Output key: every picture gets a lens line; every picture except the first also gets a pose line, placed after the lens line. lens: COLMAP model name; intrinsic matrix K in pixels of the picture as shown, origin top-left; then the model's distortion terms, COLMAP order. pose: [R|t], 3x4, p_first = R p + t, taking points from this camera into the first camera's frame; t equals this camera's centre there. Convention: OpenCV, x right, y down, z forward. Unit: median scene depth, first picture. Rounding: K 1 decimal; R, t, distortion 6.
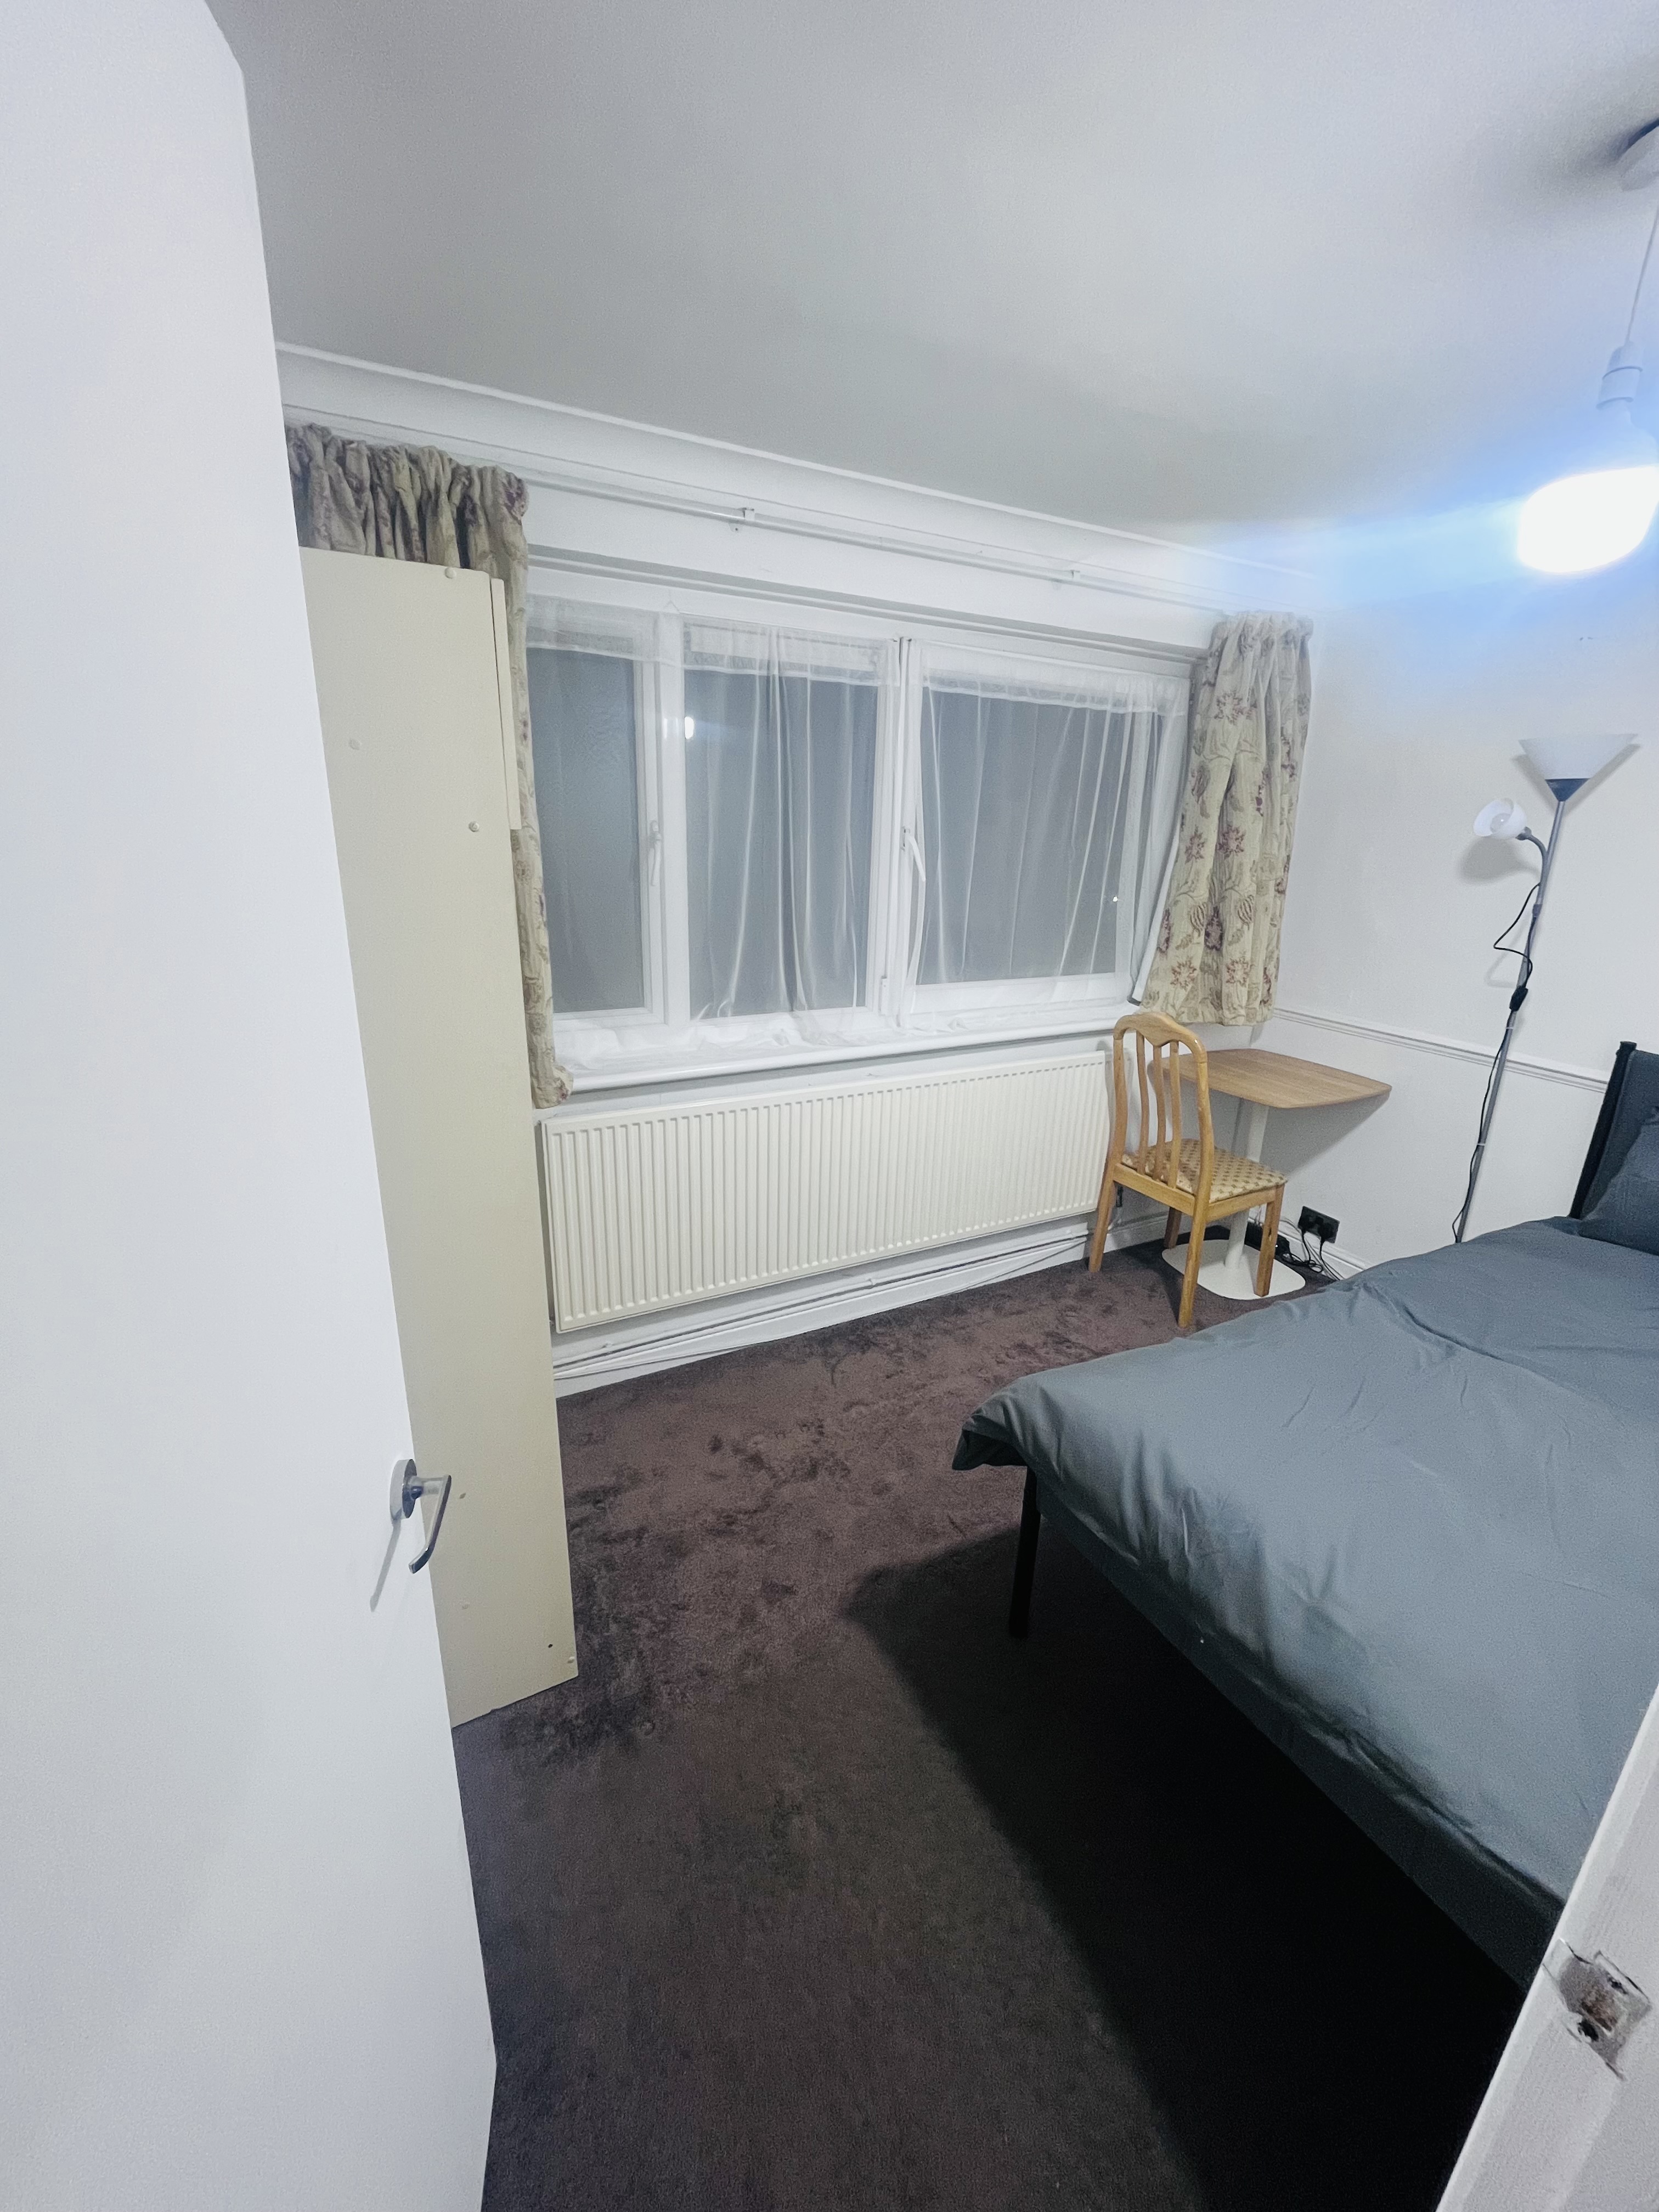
lens RADIAL K [[892.4, 0, 825.8], [0, 892.4, 1106.2], [0, 0, 1]] dist [-0.002231, 0.000246]
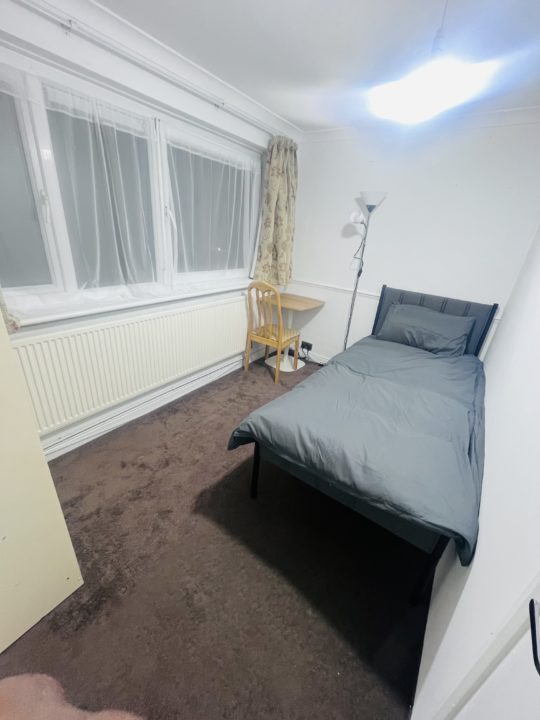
lens RADIAL K [[290.5, 0, 268.3], [0, 290.5, 358.1], [0, 0, 1]] dist [-0.002231, 0.000246]
pose [[0.891973, -0.142235, 0.429130, -0.067470], [0.085274, 0.985113, 0.149269, 0.004674], [-0.443973, -0.096550, 0.890823, 0.136248]]
